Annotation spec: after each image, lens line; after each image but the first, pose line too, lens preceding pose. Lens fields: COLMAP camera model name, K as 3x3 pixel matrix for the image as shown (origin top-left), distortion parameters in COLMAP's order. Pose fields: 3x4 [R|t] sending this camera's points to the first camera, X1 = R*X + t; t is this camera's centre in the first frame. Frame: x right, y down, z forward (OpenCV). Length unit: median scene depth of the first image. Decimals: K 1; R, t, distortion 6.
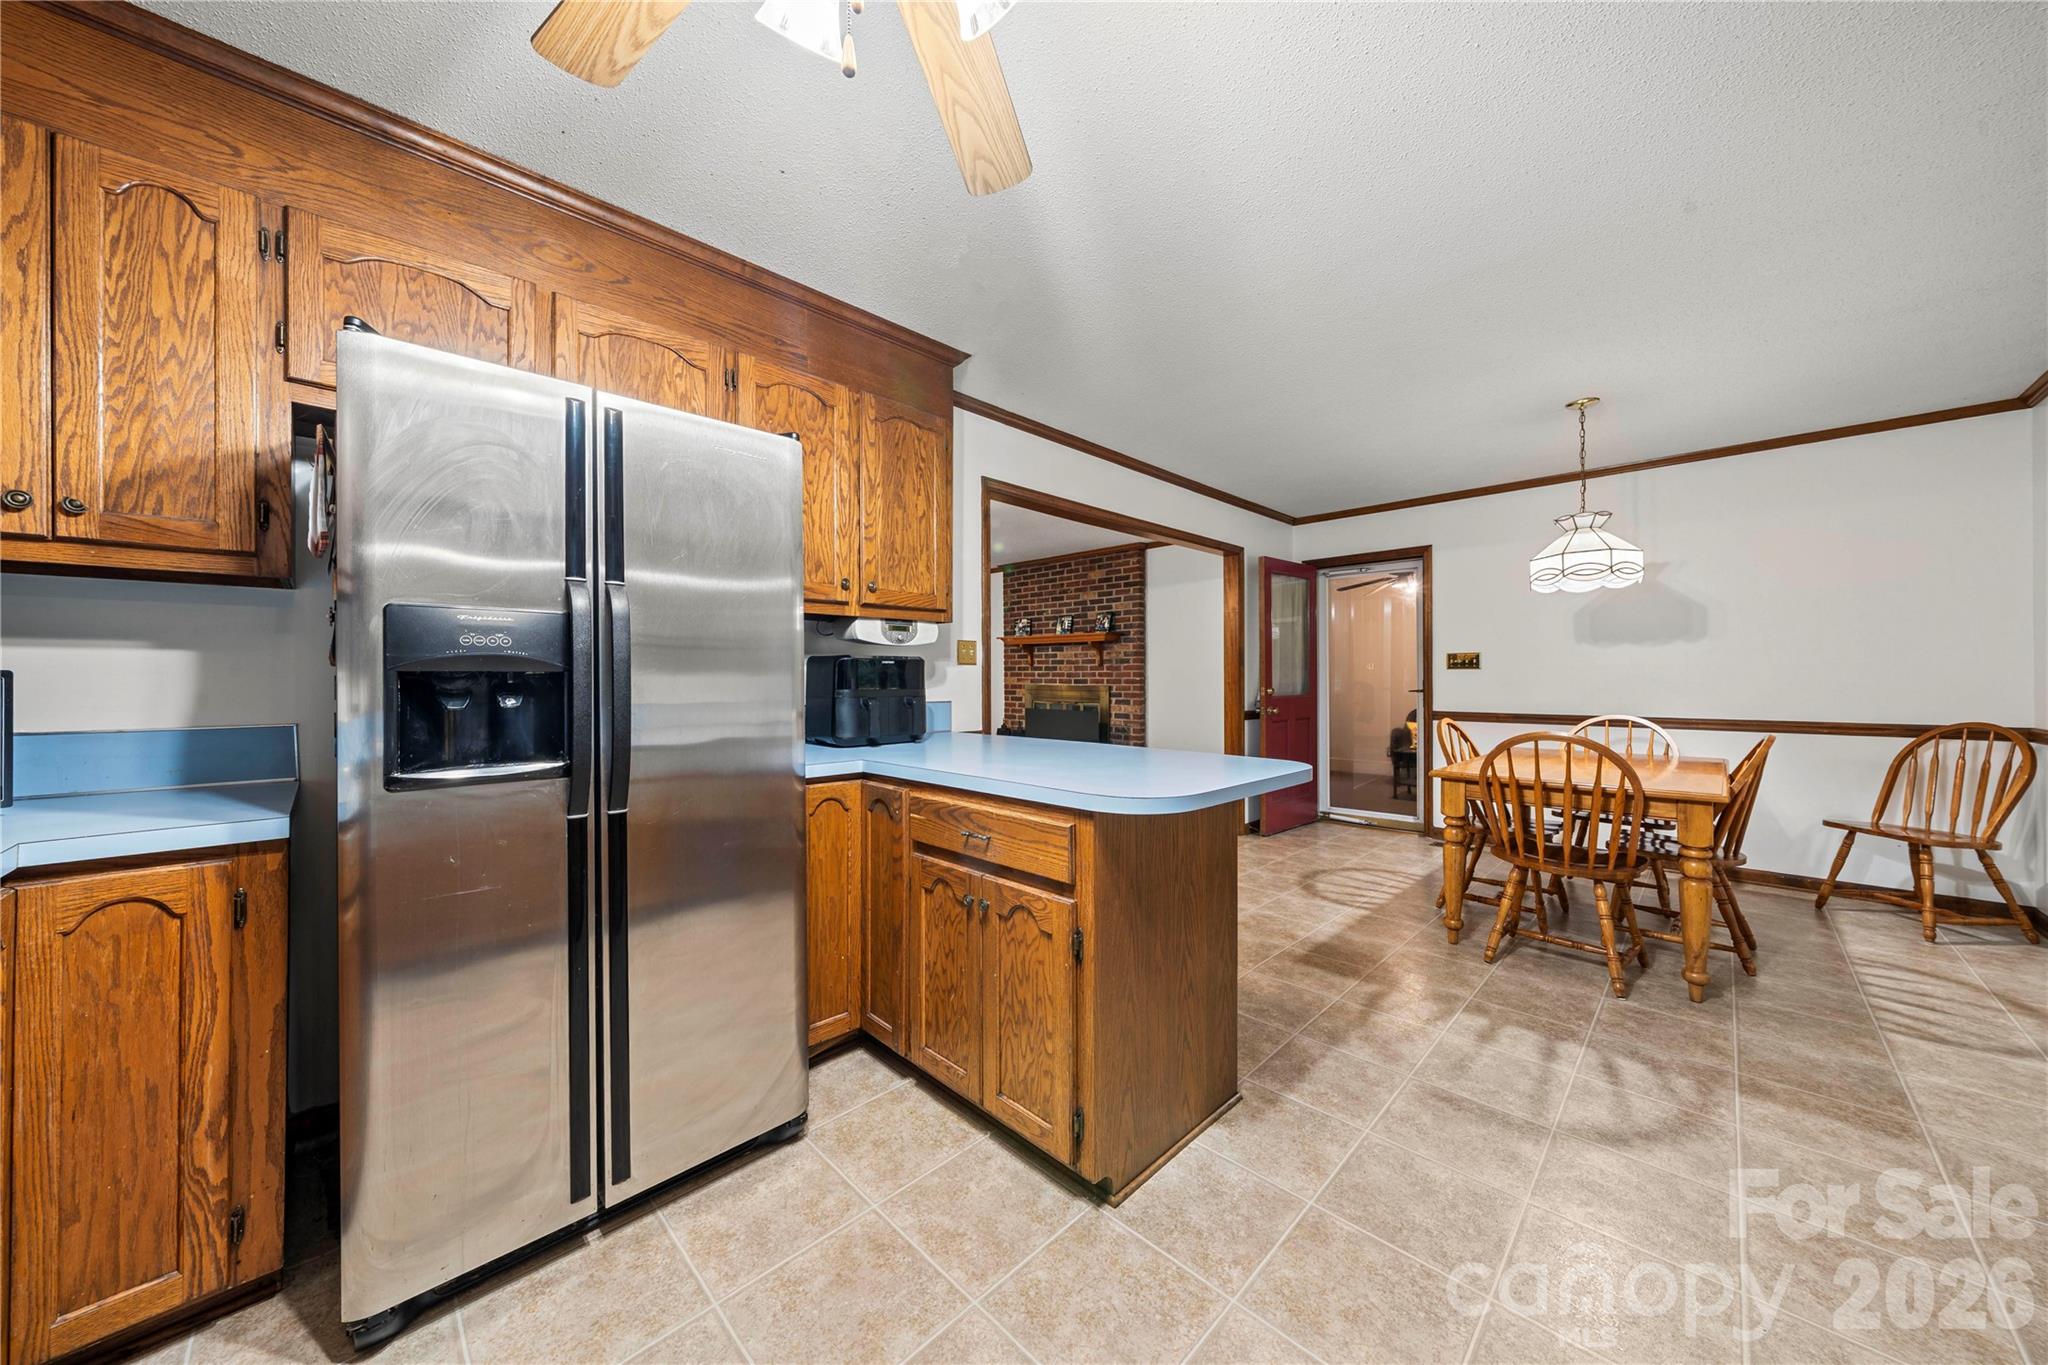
lens RADIAL K [[687.6, 0, 1026.5], [0, 687.6, 677.2], [0, 0, 1]] dist [-0.000391, -0.000038]
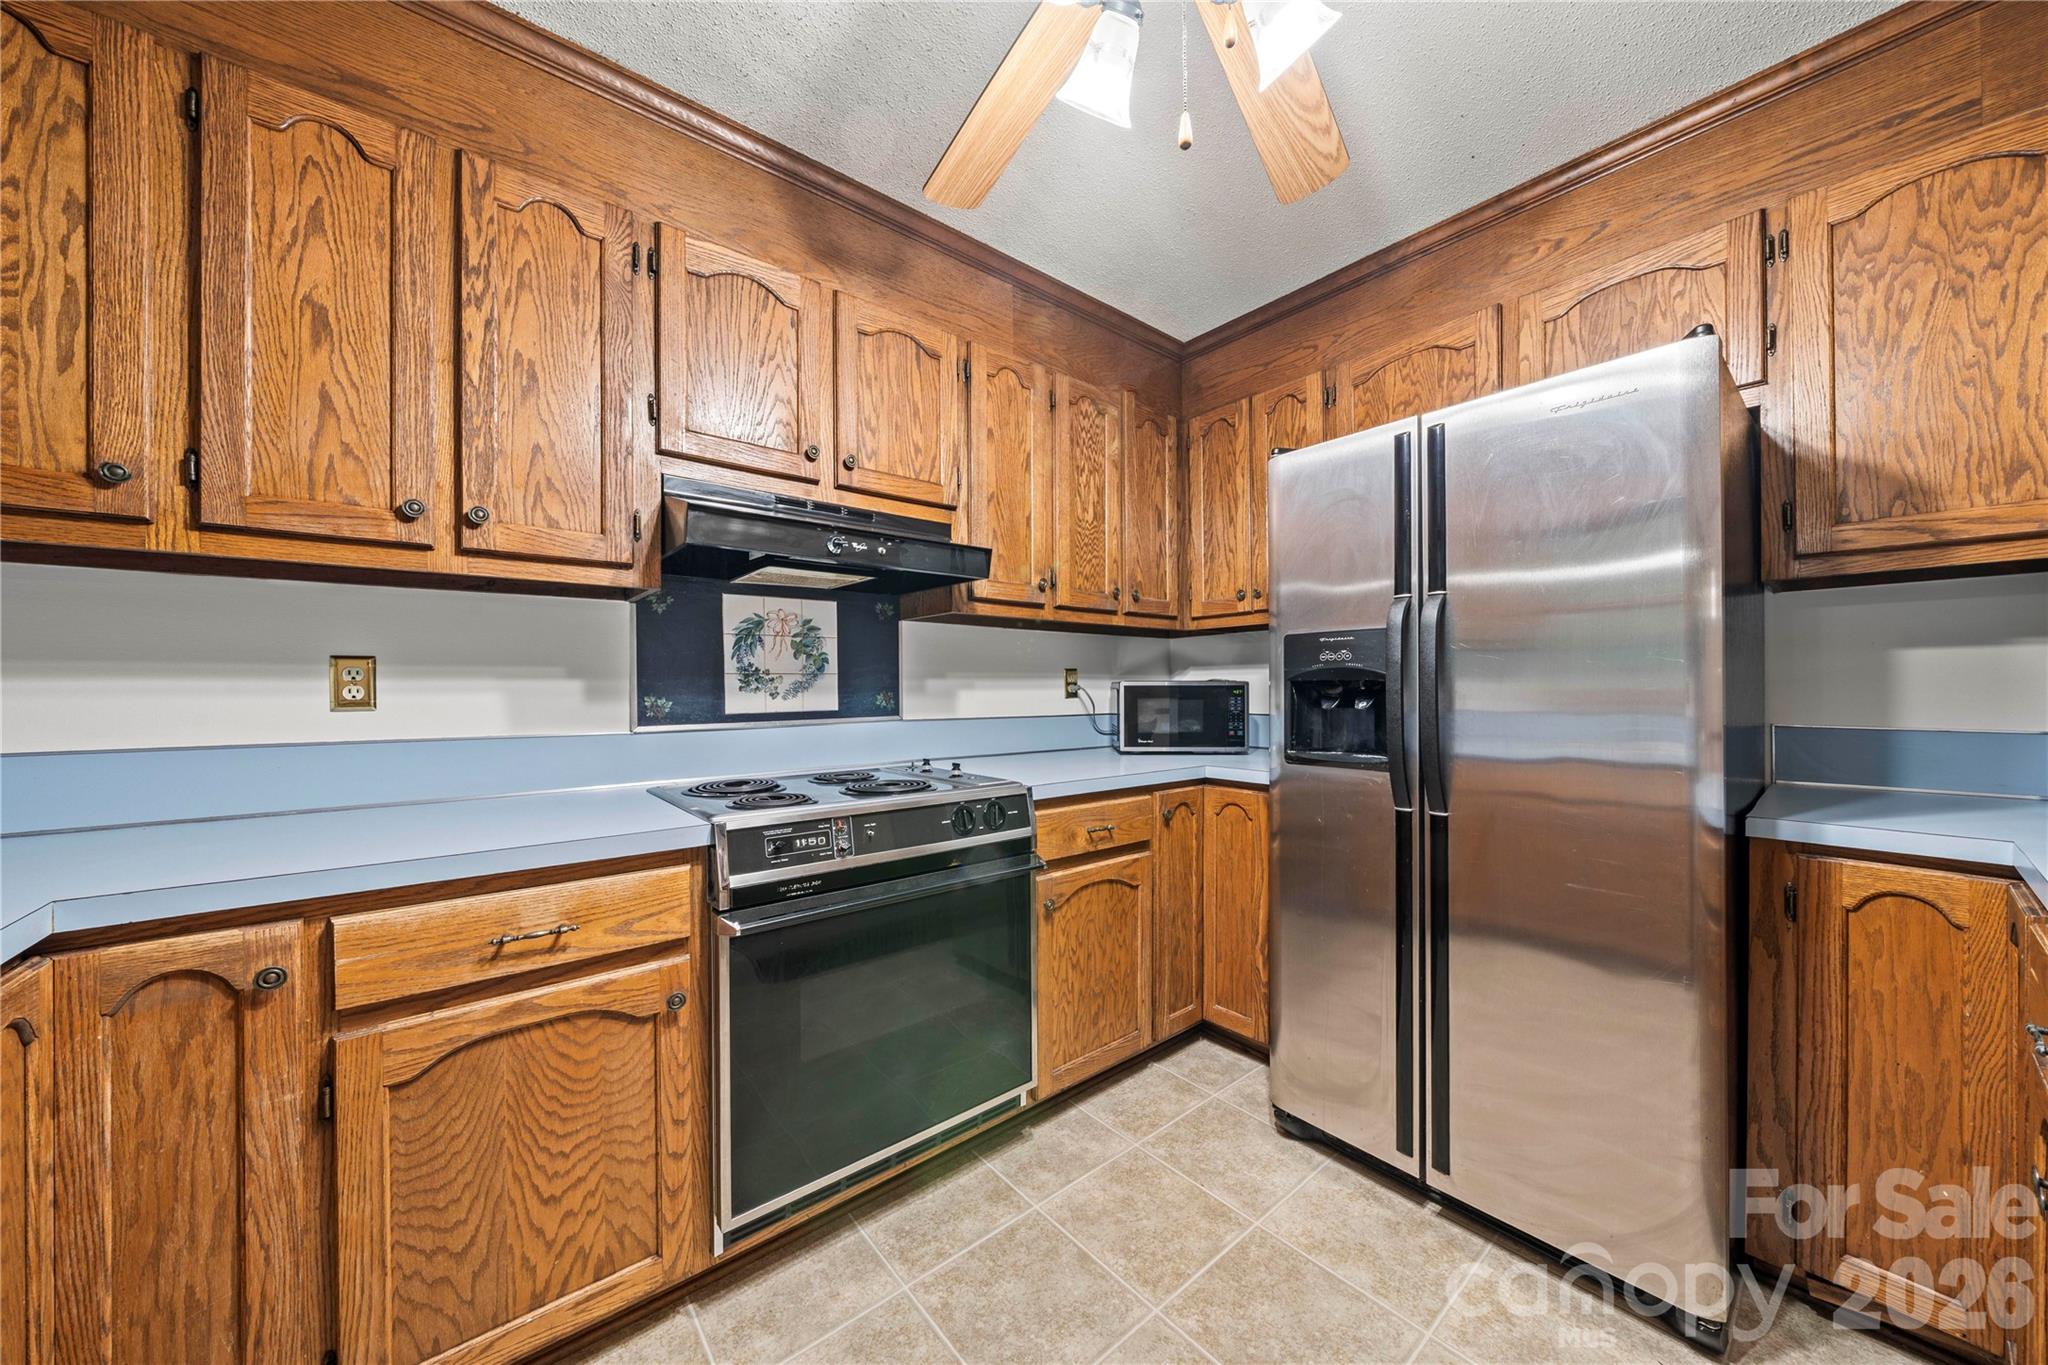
lens RADIAL K [[708.8, 0, 1024.2], [0, 708.8, 690.1], [0, 0, 1]] dist [-0.006242, 0.000004]
pose [[-0.092371, 0.006948, -0.995700, 0.221515], [0.007092, 0.999955, 0.006320, -0.000709], [0.995699, -0.006478, -0.092416, 0.204405]]
